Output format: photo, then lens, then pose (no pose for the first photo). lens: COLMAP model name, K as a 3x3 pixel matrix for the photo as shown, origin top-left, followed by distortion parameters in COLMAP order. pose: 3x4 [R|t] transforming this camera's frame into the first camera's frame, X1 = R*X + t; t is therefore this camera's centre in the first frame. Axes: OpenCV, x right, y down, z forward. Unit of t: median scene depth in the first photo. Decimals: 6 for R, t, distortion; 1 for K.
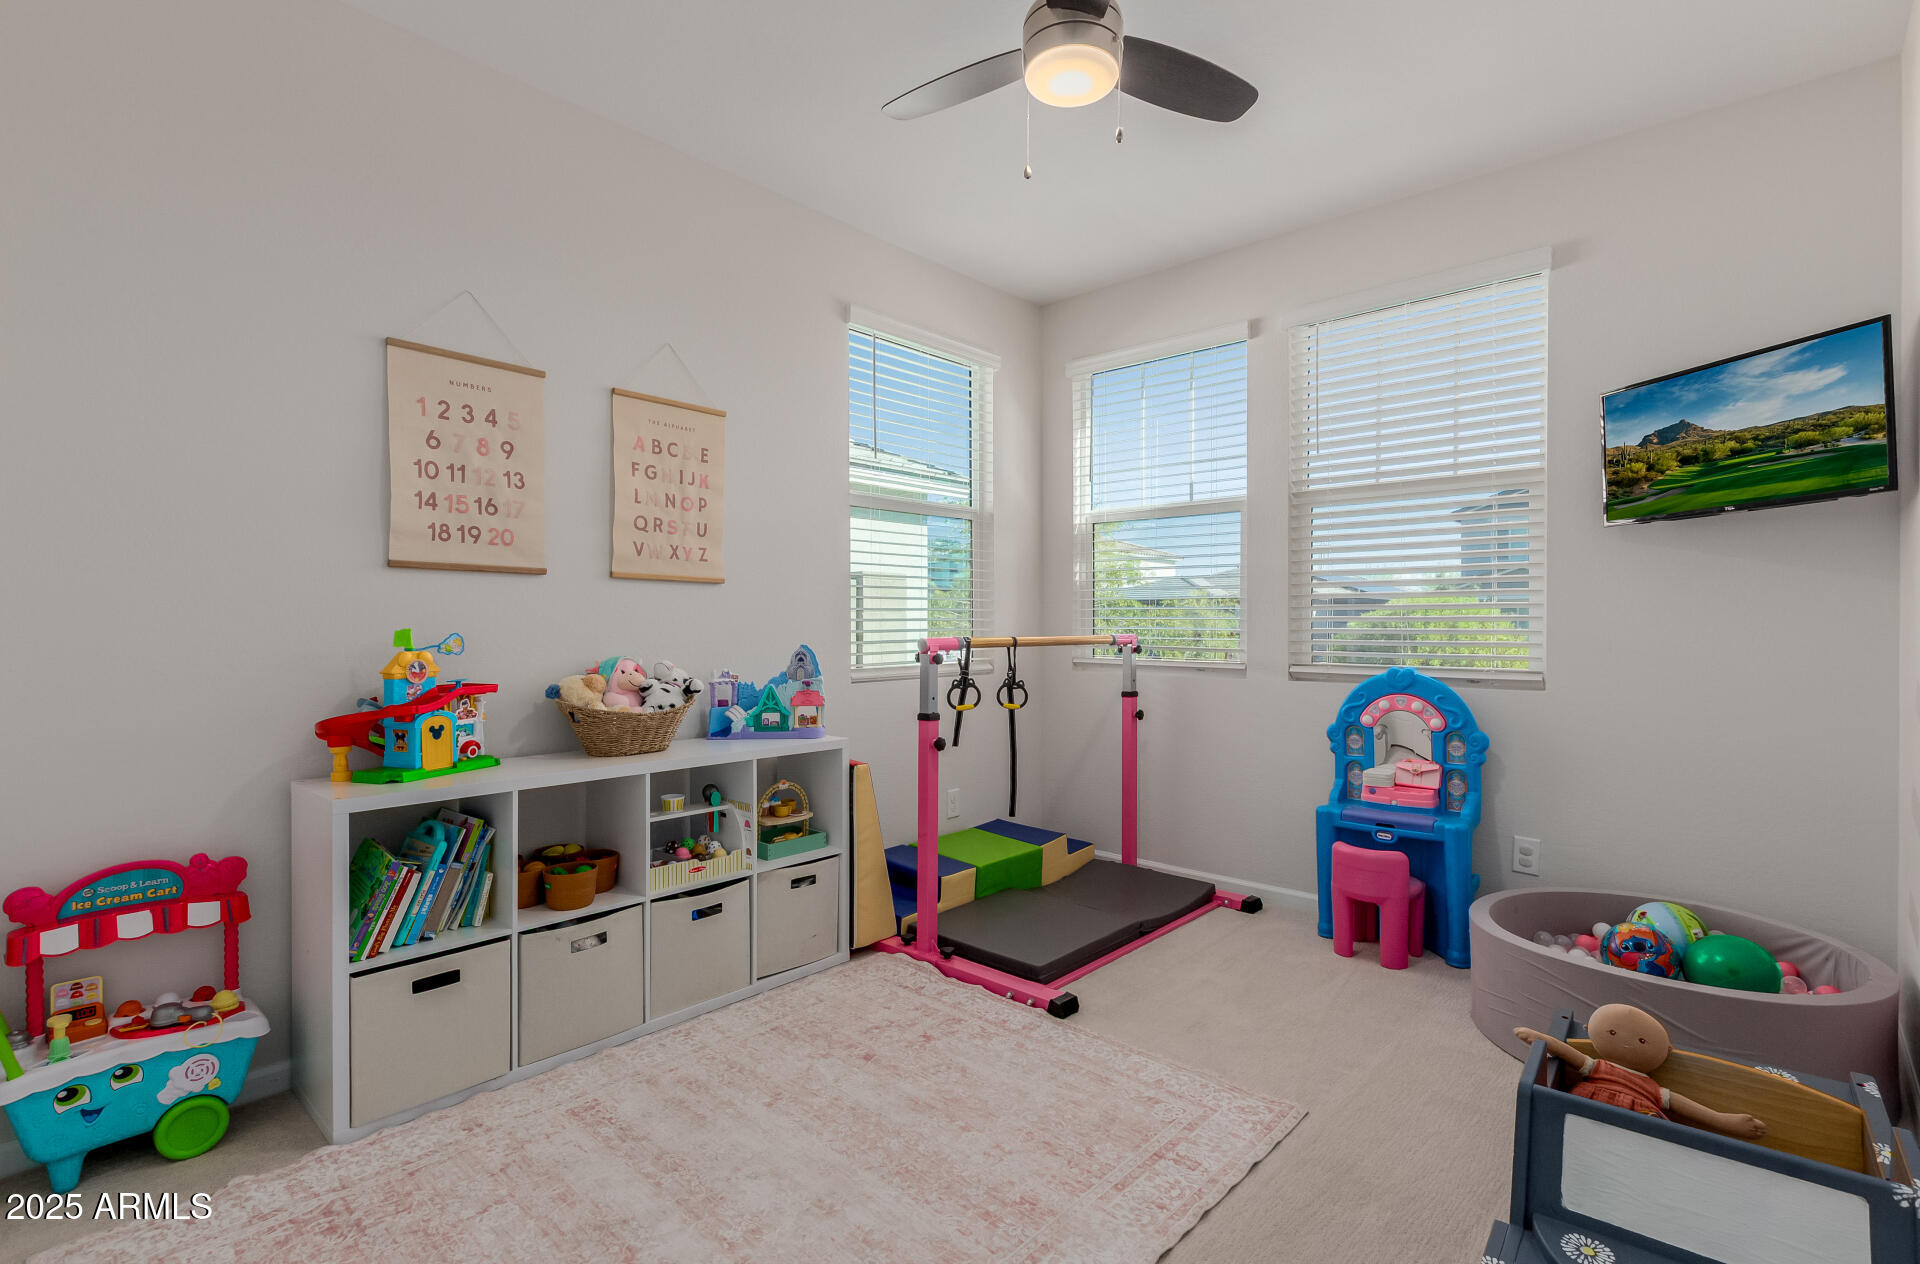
lens RADIAL K [[900.1, 0, 957.2], [0, 900.1, 636.1], [0, 0, 1]] dist [0.005708, -0.000200]
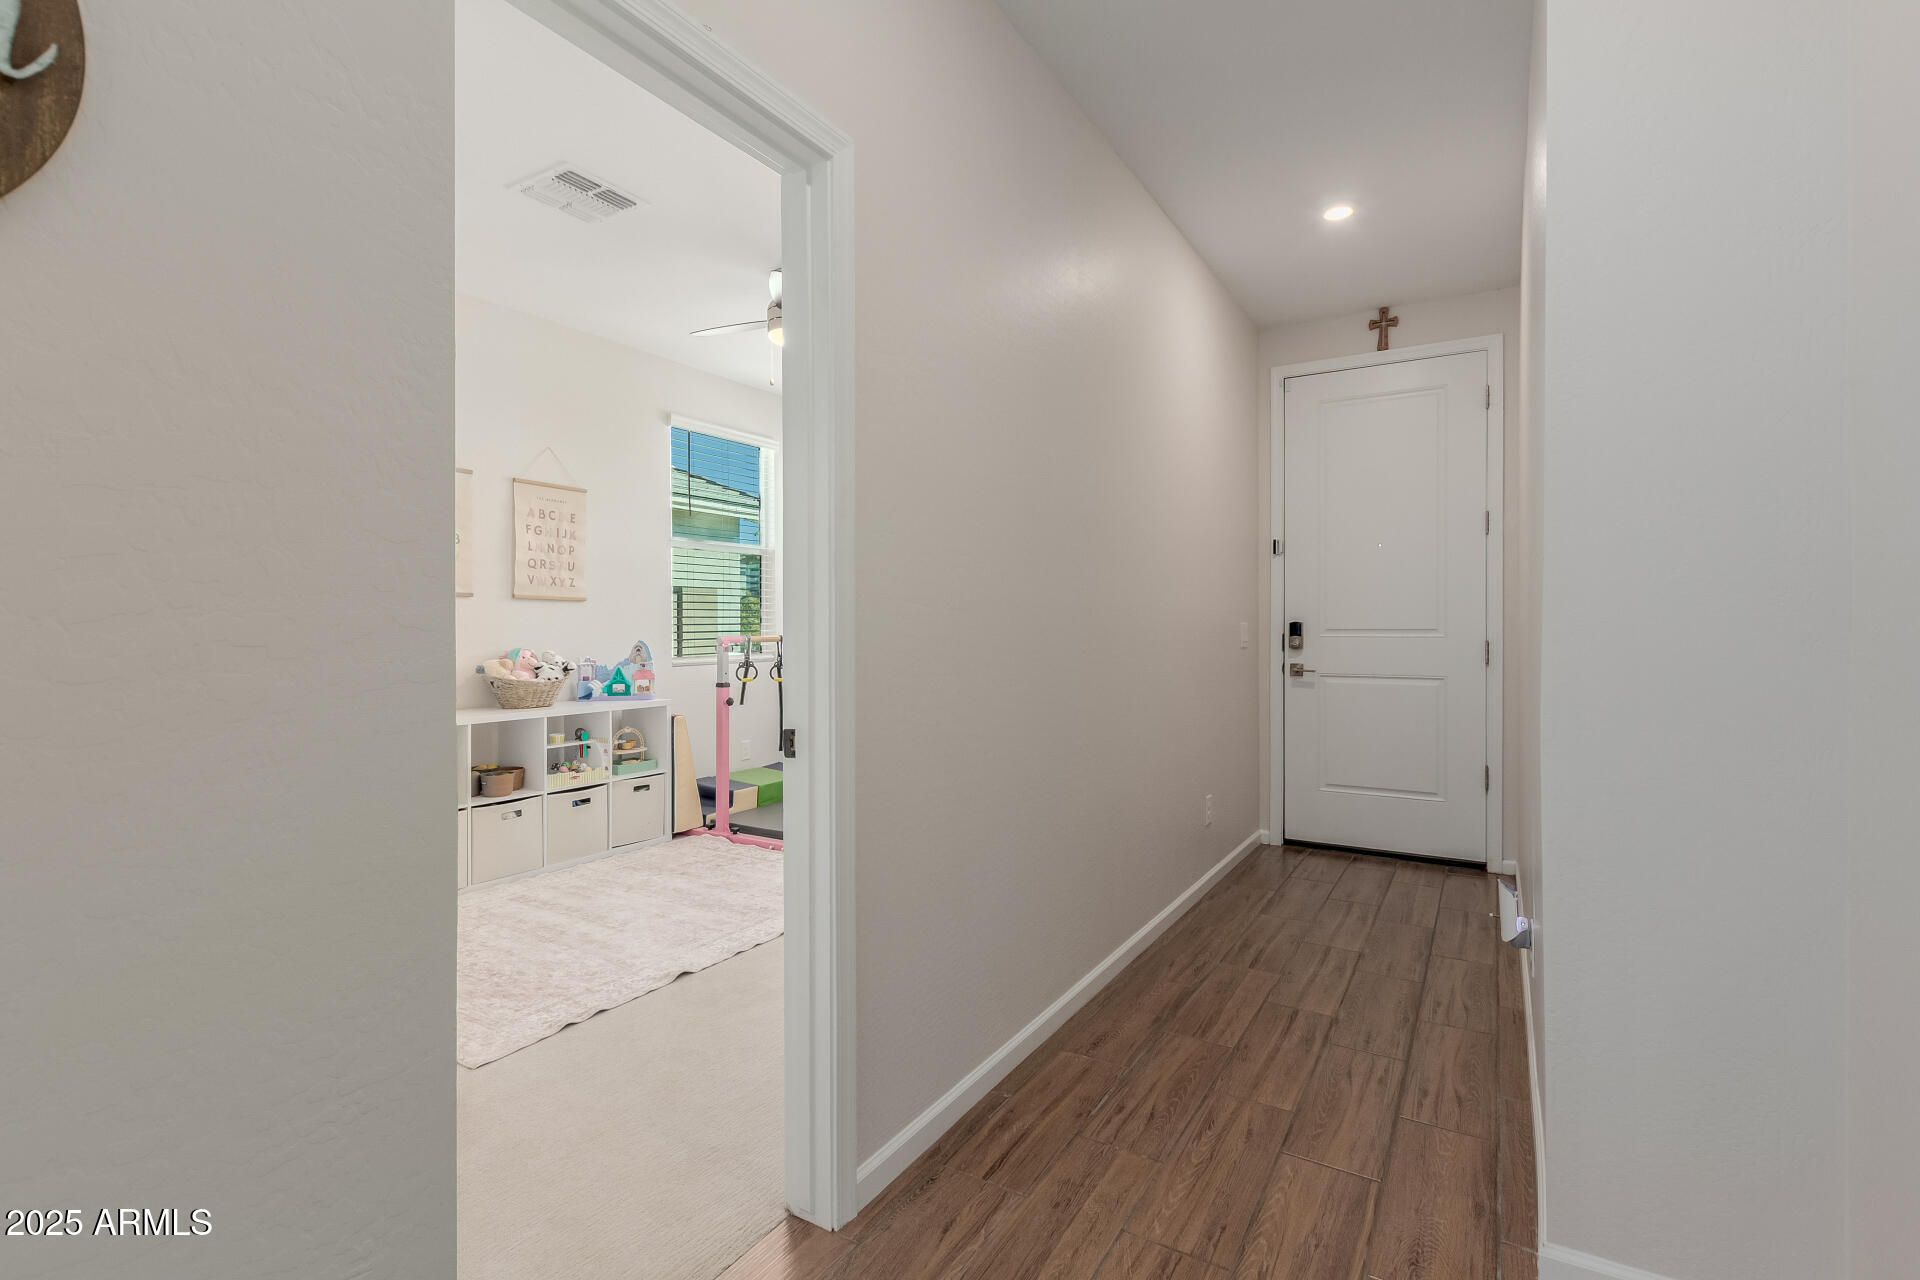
lens RADIAL K [[881.9, 0, 951.2], [0, 881.9, 632.0], [0, 0, 1]] dist [0.007727, -0.003994]
pose [[0.981876, -0.003684, 0.189486, 0.077872], [0.005539, 0.999942, -0.009257, 0.013530], [-0.189441, 0.010139, 0.981840, -0.688737]]
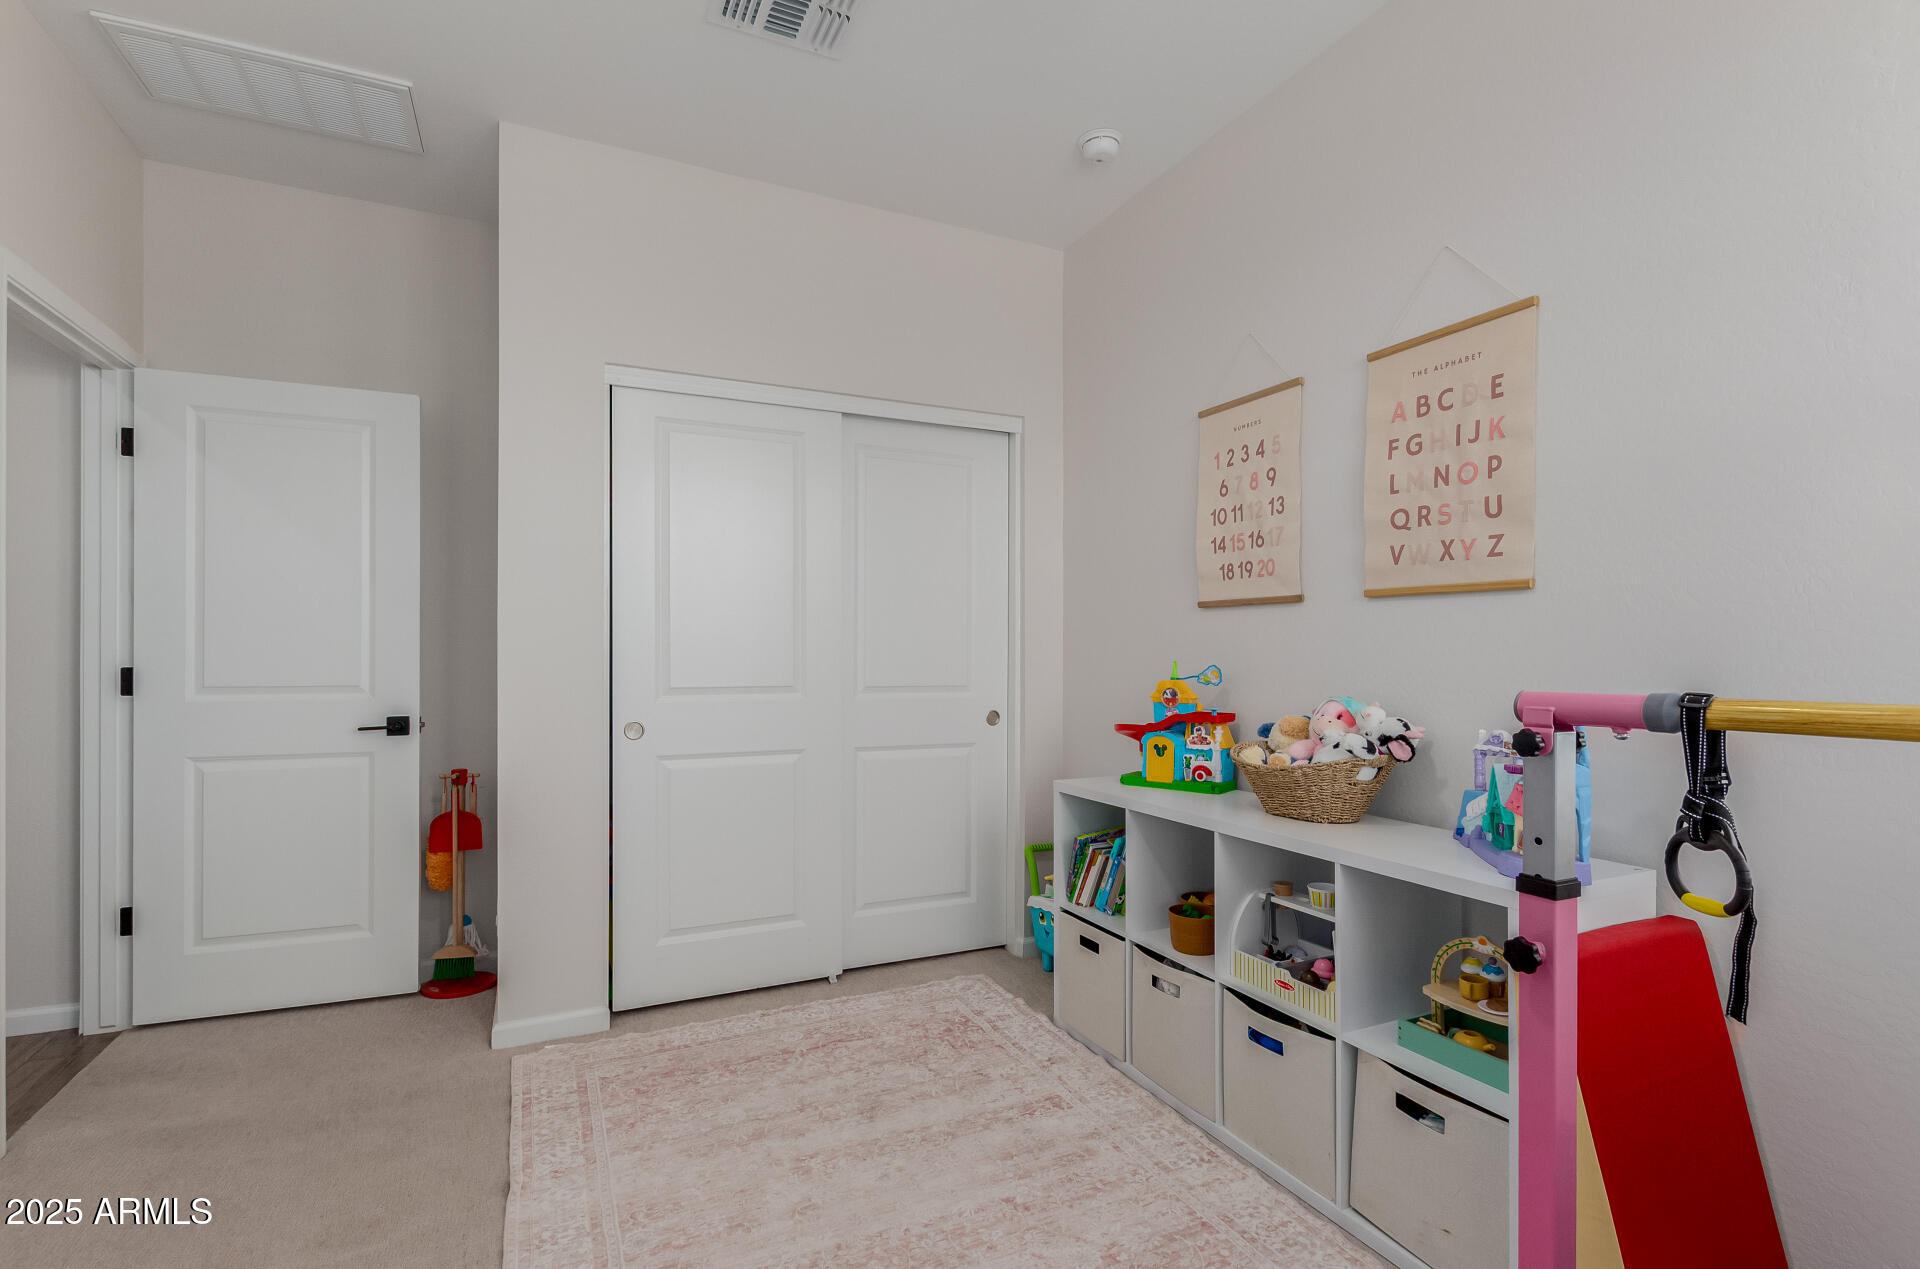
lens RADIAL K [[900.1, 0, 967.5], [0, 900.1, 649.7], [0, 0, 1]] dist [0.005708, -0.000200]
pose [[-0.376538, -0.002237, -0.926398, 0.494739], [-0.005214, 0.999986, -0.000295, -0.017878], [0.926386, 0.004719, -0.376545, 1.013793]]
